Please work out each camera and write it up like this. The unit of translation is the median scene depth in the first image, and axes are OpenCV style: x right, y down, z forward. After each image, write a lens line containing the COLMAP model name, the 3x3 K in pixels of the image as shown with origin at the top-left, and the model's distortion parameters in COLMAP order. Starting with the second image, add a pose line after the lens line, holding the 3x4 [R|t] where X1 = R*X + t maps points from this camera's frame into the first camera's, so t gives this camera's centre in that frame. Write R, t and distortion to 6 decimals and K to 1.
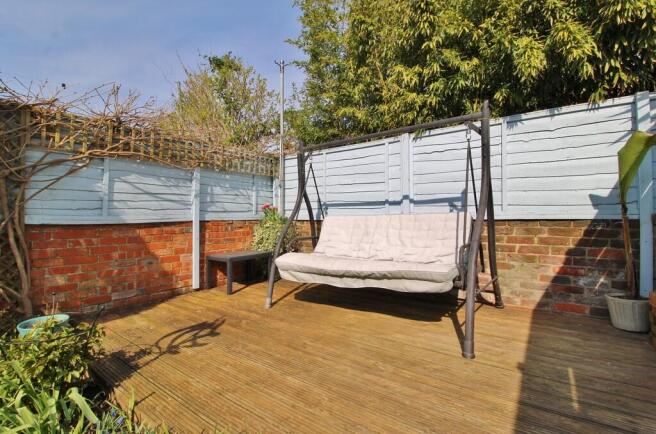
lens RADIAL K [[300.4, 0, 325.2], [0, 300.4, 213.4], [0, 0, 1]] dist [-0.026855, -0.001451]
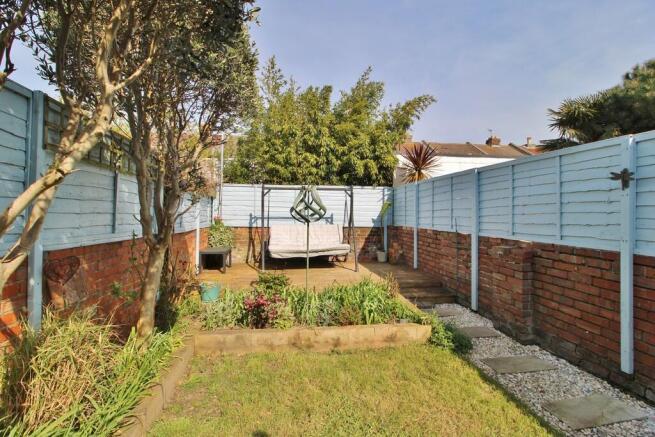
lens RADIAL K [[299.9, 0, 329.1], [0, 299.9, 218.1], [0, 0, 1]] dist [-0.026855, -0.001451]
pose [[0.685277, 0.010373, 0.728208, -1.546055], [-0.018089, 0.999833, 0.002780, -0.067338], [-0.728057, -0.015078, 0.685350, -0.723160]]
